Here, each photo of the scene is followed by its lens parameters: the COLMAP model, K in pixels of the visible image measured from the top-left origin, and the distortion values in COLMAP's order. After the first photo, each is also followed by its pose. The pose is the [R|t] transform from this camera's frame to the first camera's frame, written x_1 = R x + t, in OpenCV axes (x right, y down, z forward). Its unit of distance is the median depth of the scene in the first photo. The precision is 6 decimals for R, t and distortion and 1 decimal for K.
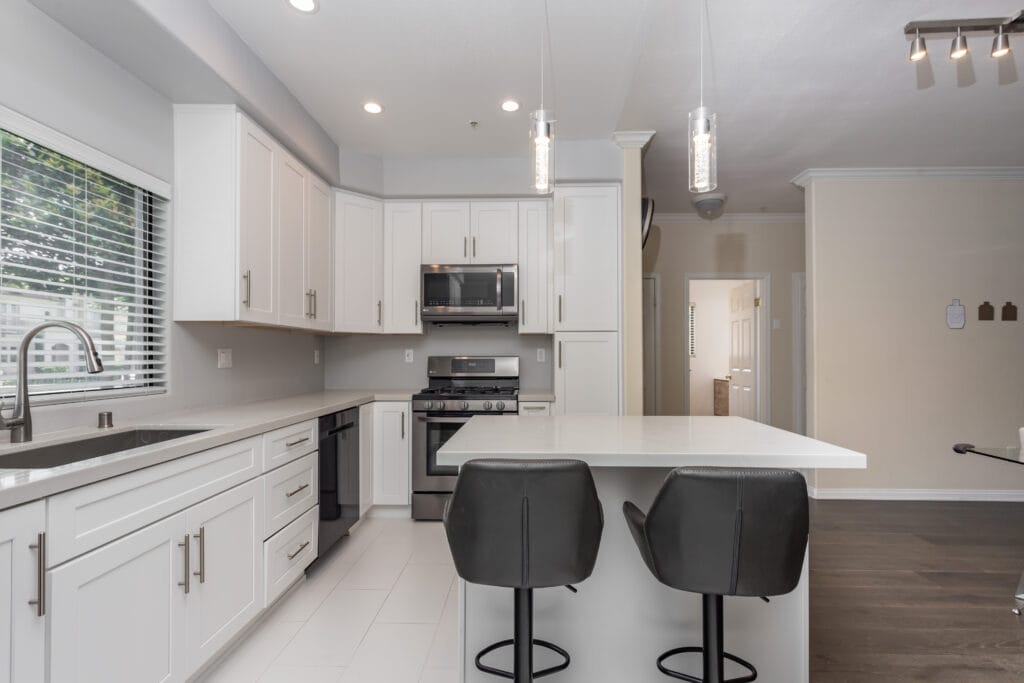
lens RADIAL K [[488.1, 0, 527.7], [0, 488.1, 334.0], [0, 0, 1]] dist [0.000107, 0.000087]
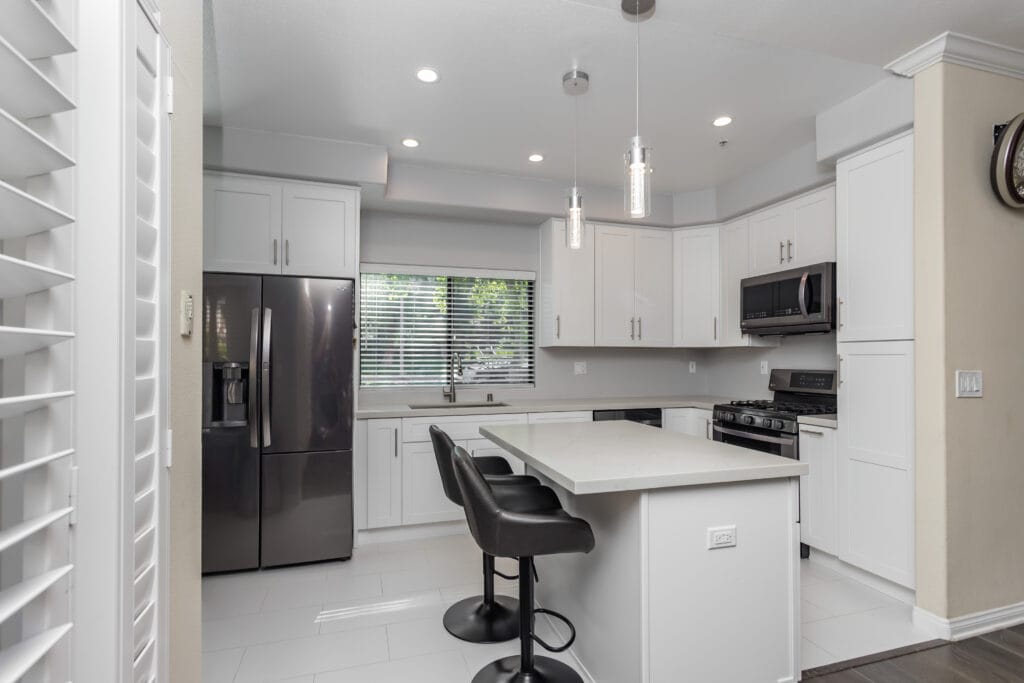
lens RADIAL K [[512.2, 0, 512.0], [0, 512.2, 341.5], [0, 0, 1]] dist [-0.002049, -0.000115]
pose [[0.321684, -0.025943, -0.946492, 0.697020], [0.040405, 0.999090, -0.013652, -0.017734], [0.945985, -0.033852, 0.322440, 0.214819]]
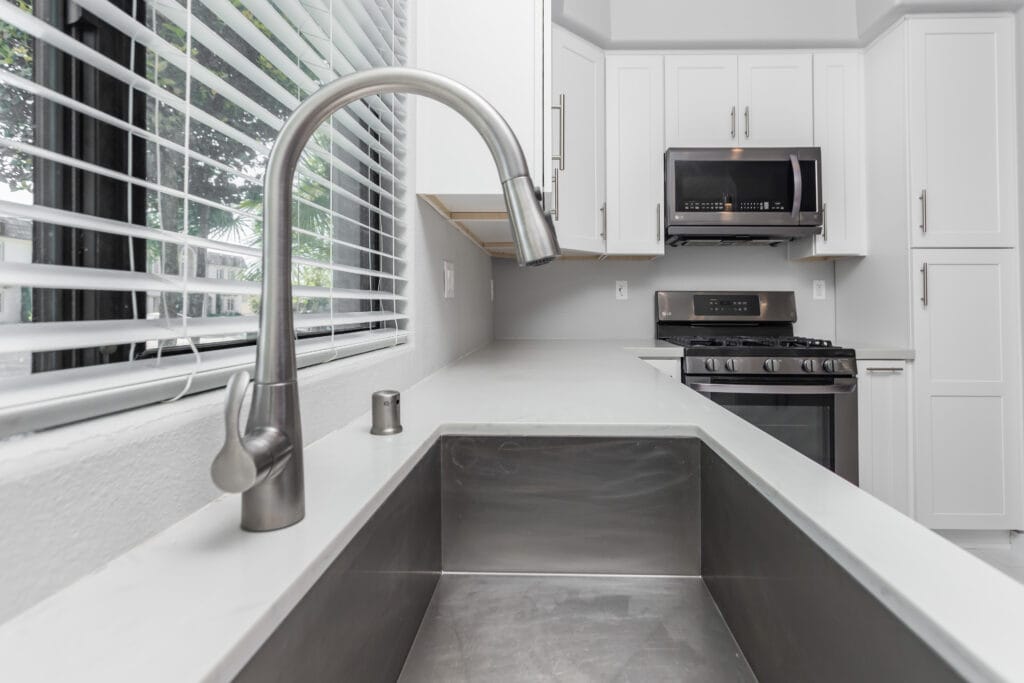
lens RADIAL K [[550.6, 0, 585.7], [0, 550.6, 286.2], [0, 0, 1]] dist [0.001311, 0.000075]
pose [[0.999962, 0.005226, 0.006945, -0.366044], [-0.005304, 0.999922, 0.011289, 0.037265], [-0.006885, -0.011325, 0.999912, 0.295127]]
